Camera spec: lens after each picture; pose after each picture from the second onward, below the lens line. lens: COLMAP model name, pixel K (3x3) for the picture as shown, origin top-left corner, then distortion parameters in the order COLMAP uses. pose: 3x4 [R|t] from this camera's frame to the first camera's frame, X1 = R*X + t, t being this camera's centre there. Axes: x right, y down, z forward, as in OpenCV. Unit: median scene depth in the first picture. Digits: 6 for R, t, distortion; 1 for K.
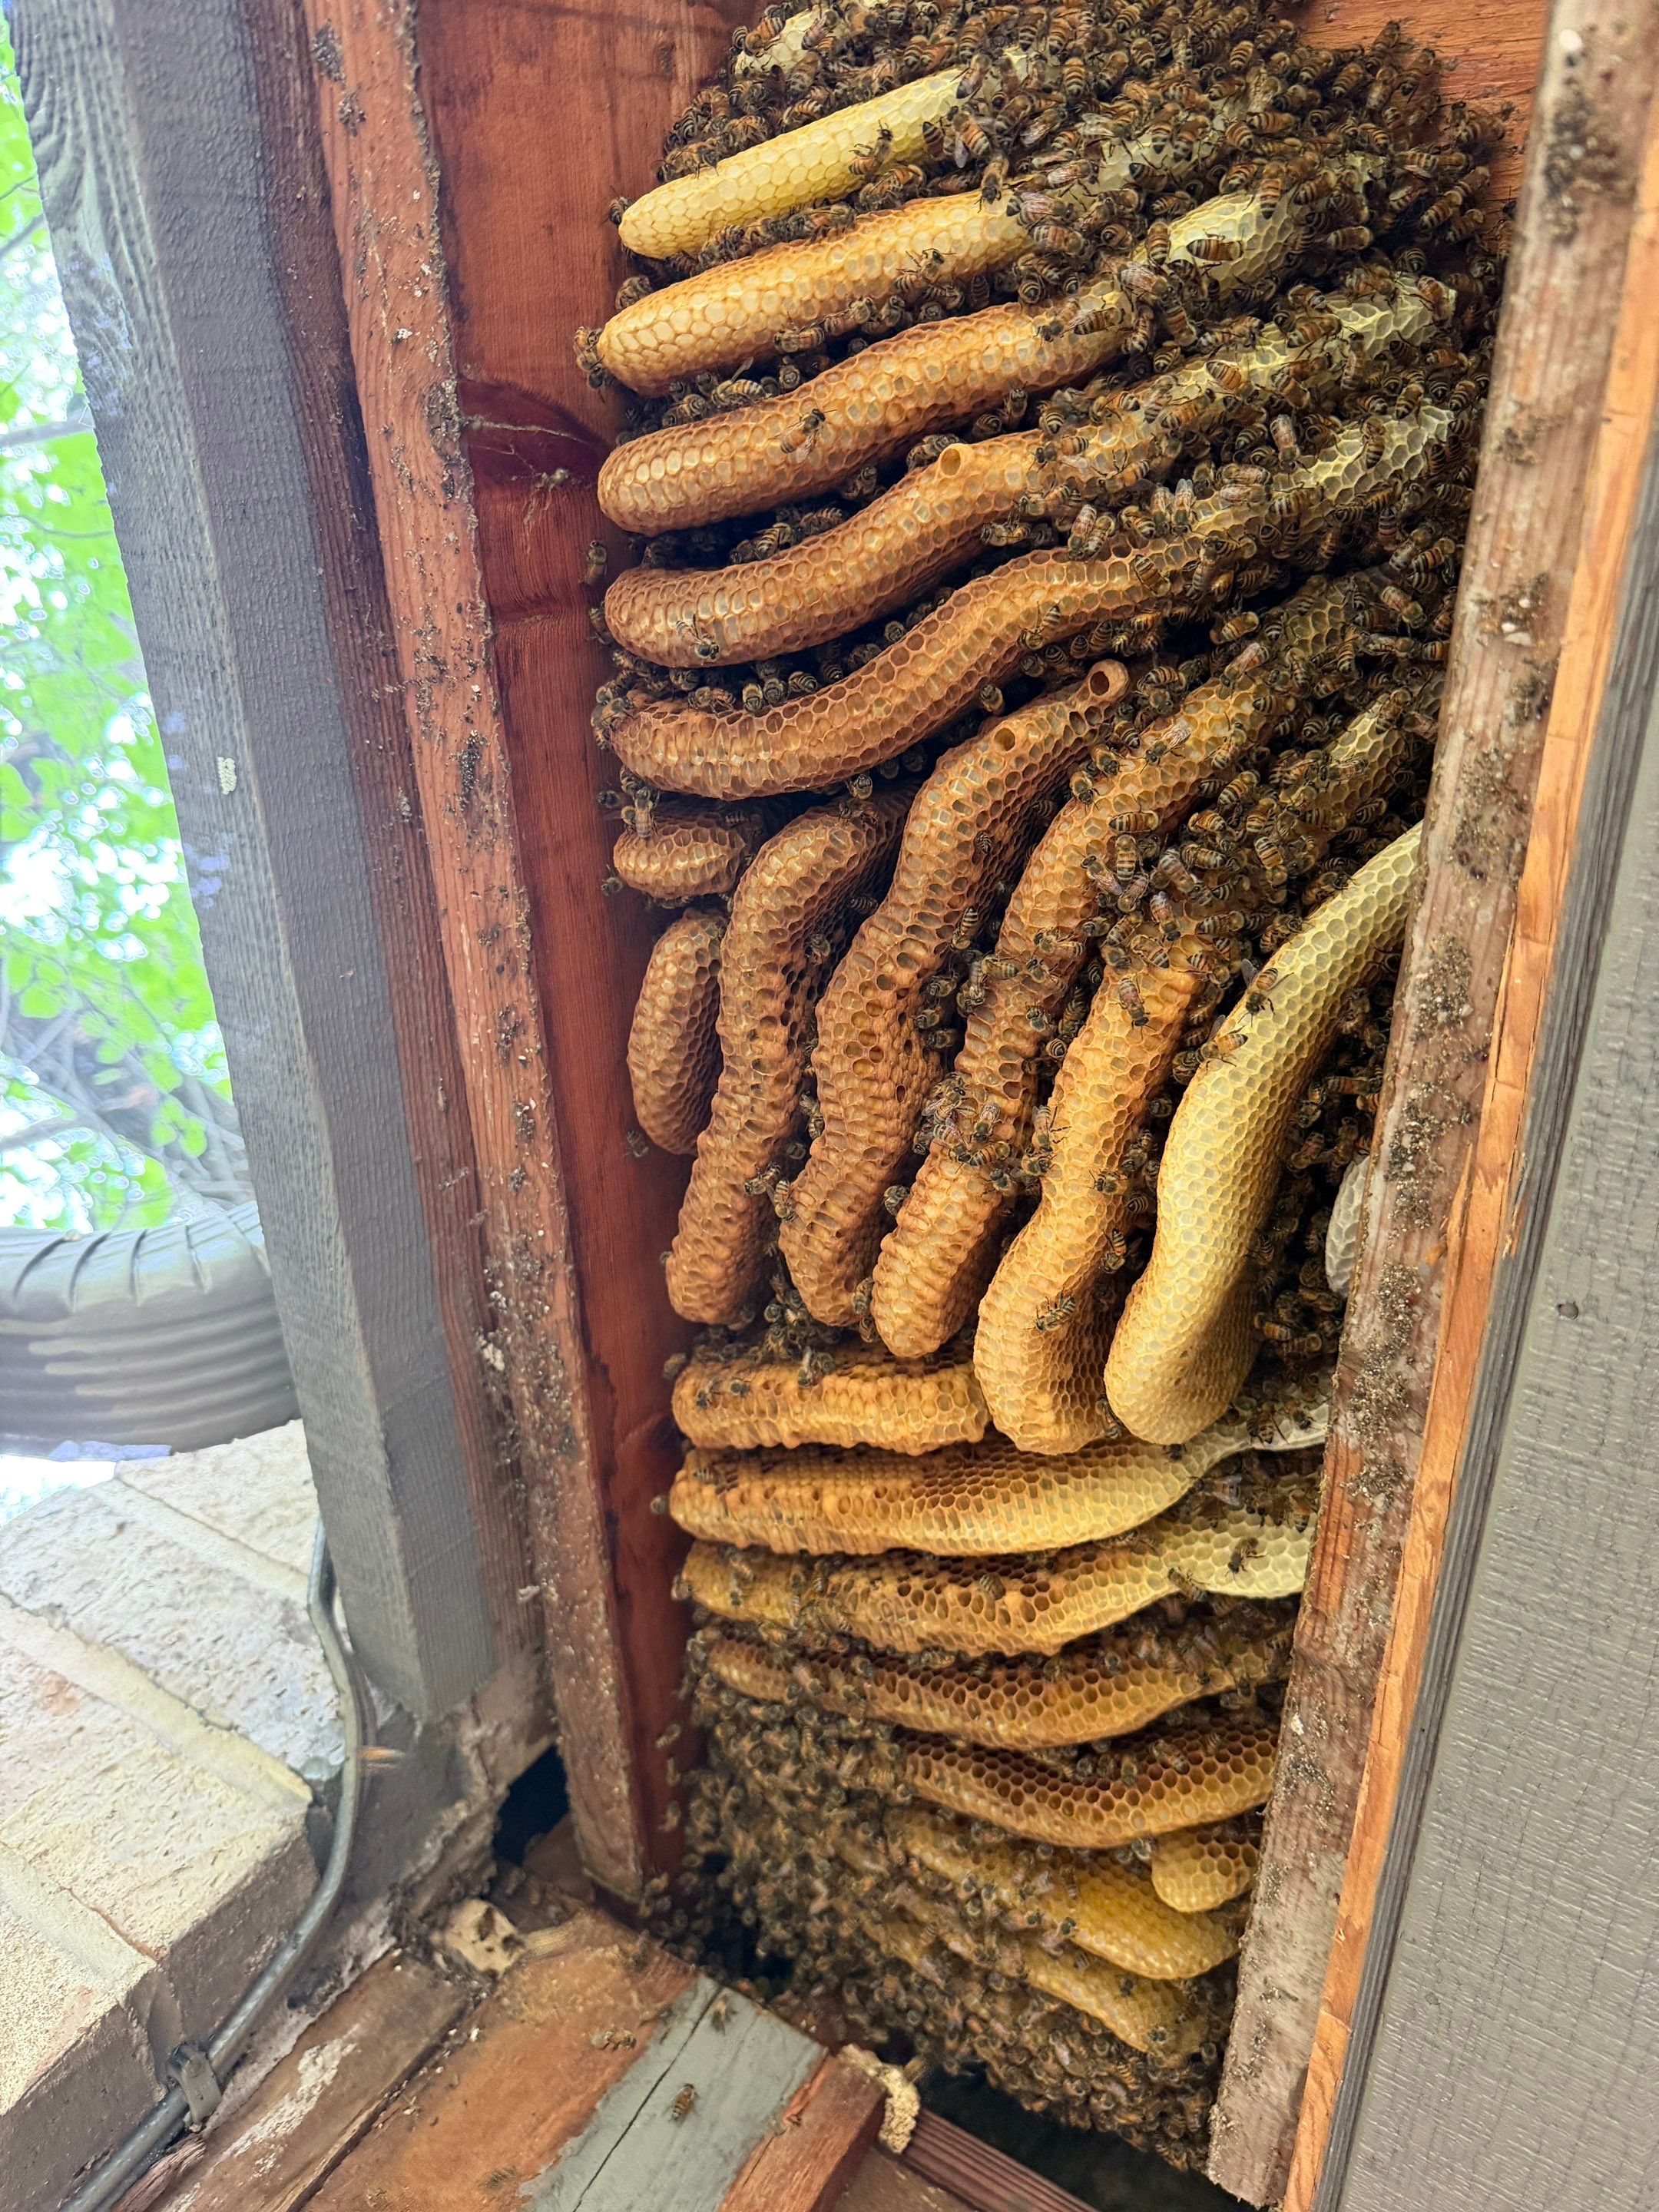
lens RADIAL K [[1550.7, 0, 829.5], [0, 1550.7, 1106.0], [0, 0, 1]] dist [0.034727, -0.049729]
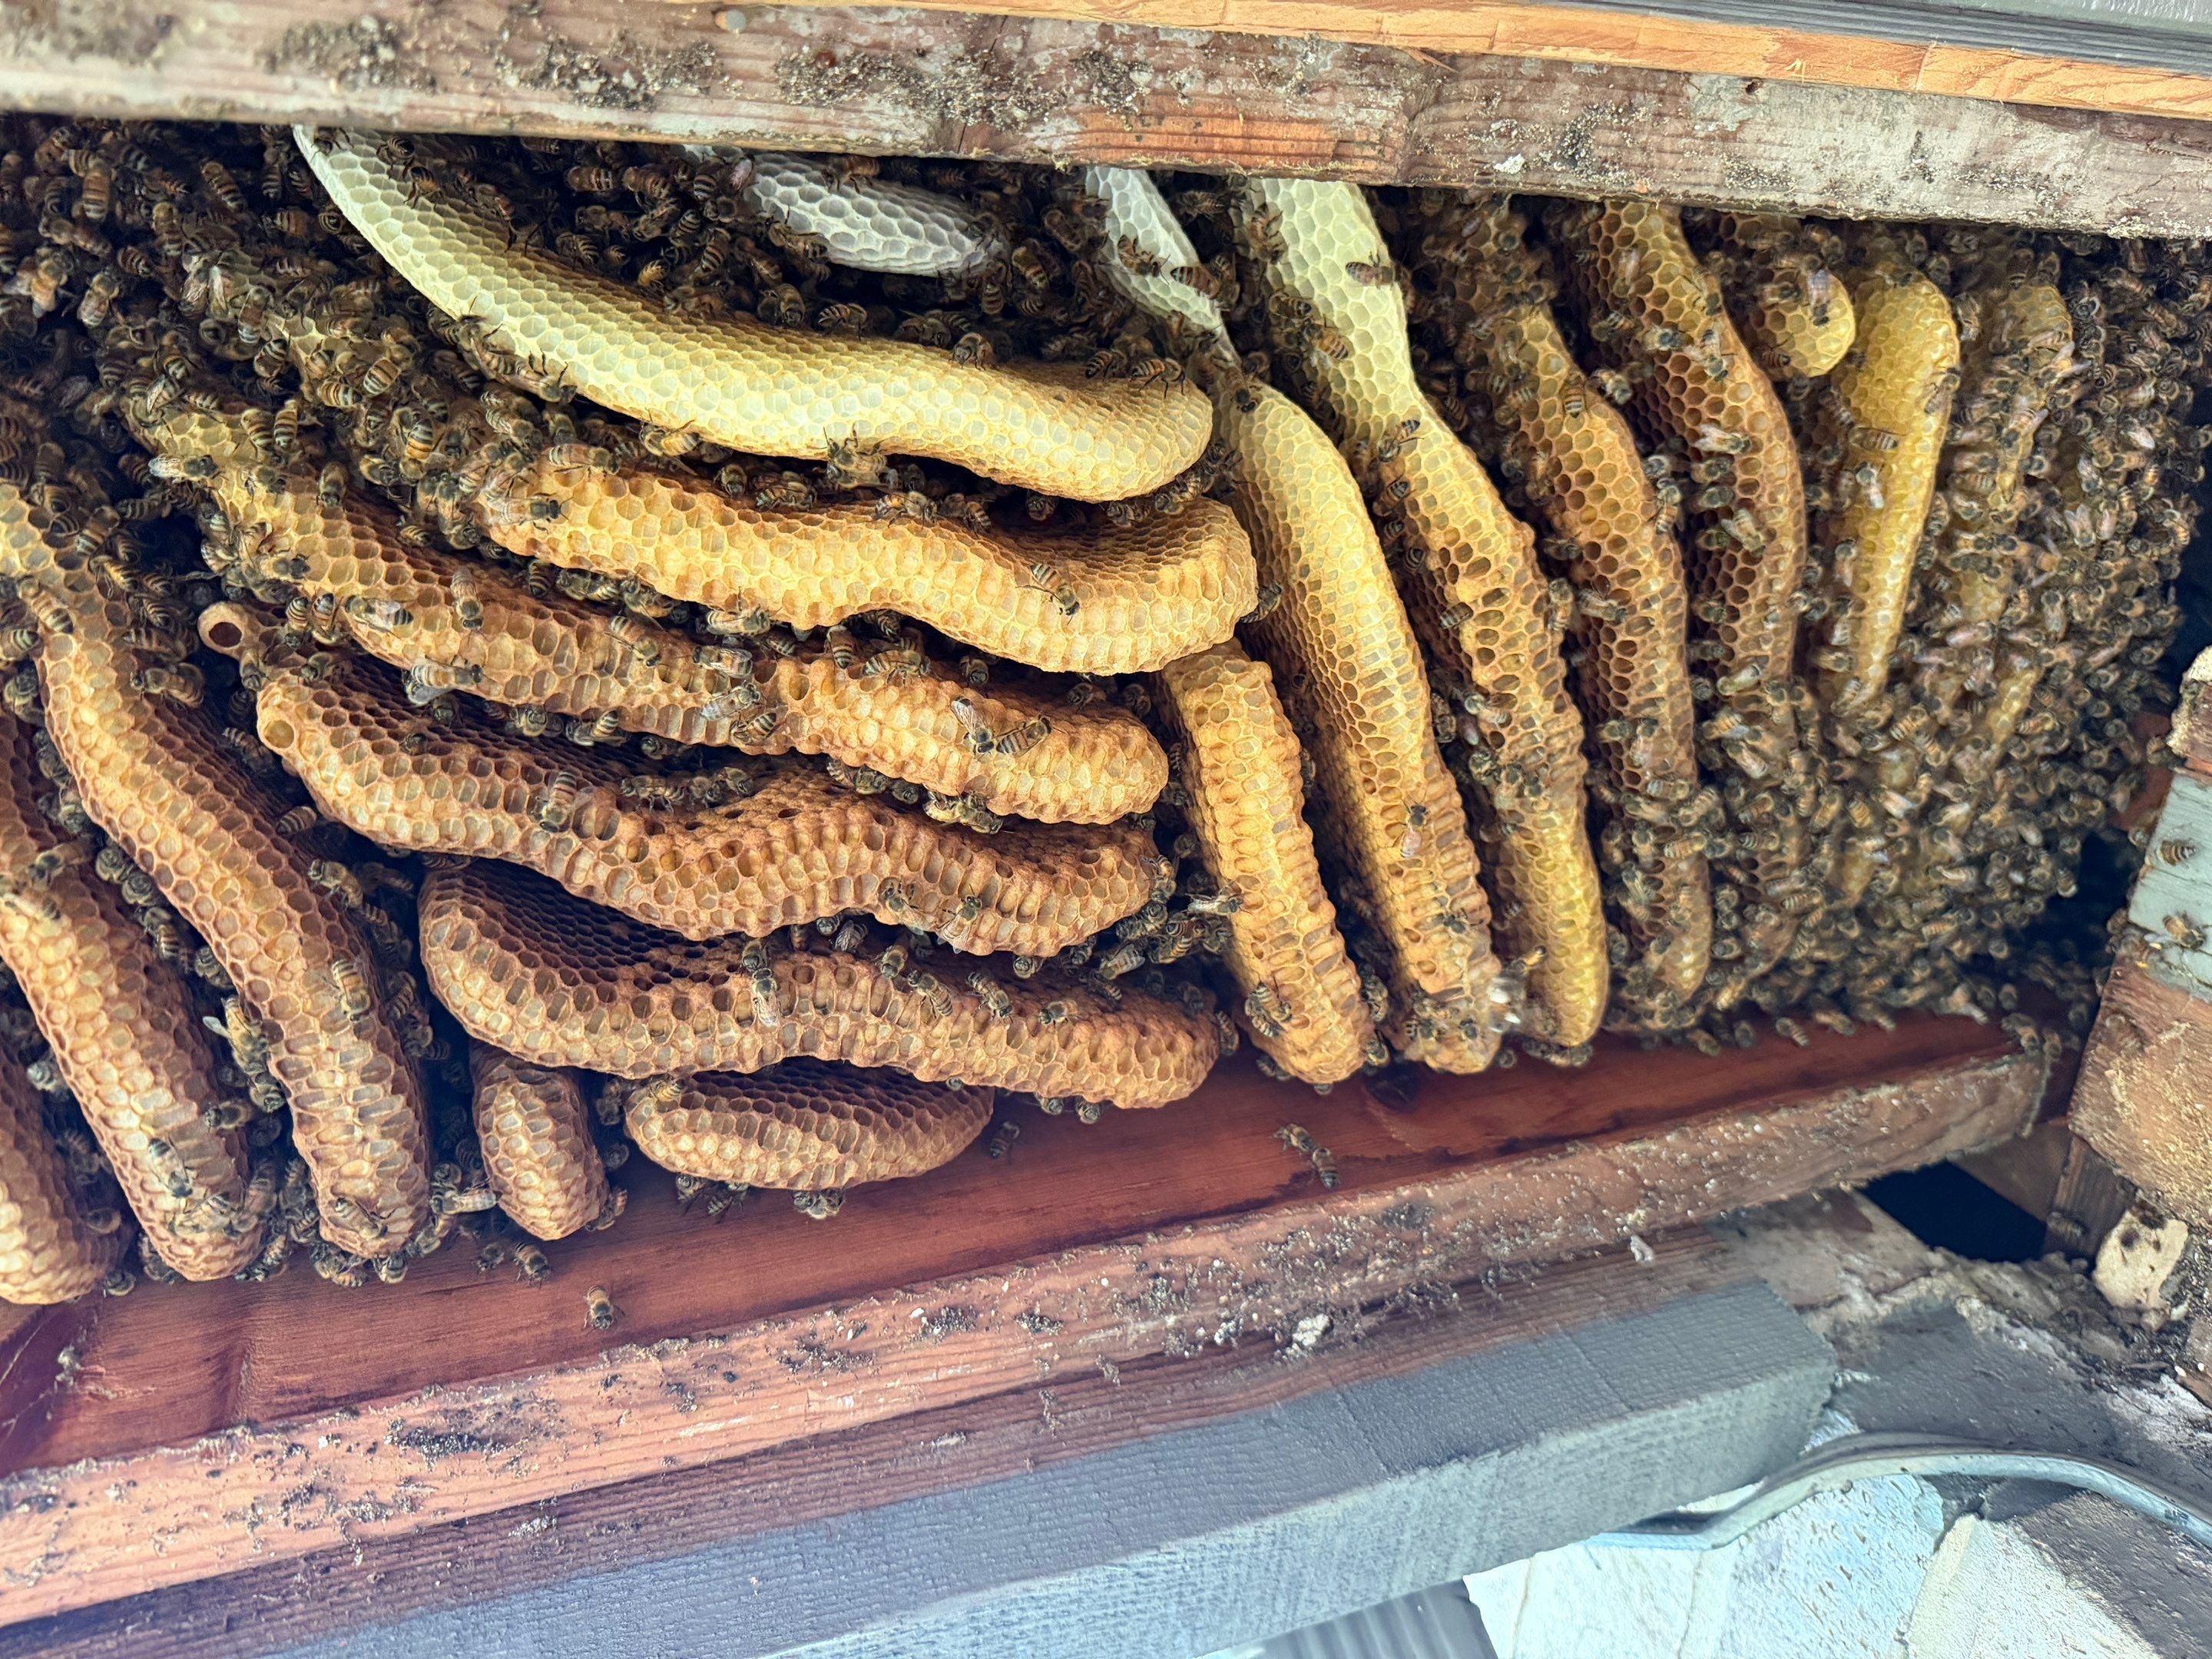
lens RADIAL K [[1597.4, 0, 1111.0], [0, 1597.4, 837.4], [0, 0, 1]] dist [-0.013159, -0.003403]
pose [[-0.132252, -0.981513, 0.138355, -0.088950], [0.983701, -0.147120, -0.103386, 0.213525], [0.121829, 0.122427, 0.984972, 0.232315]]
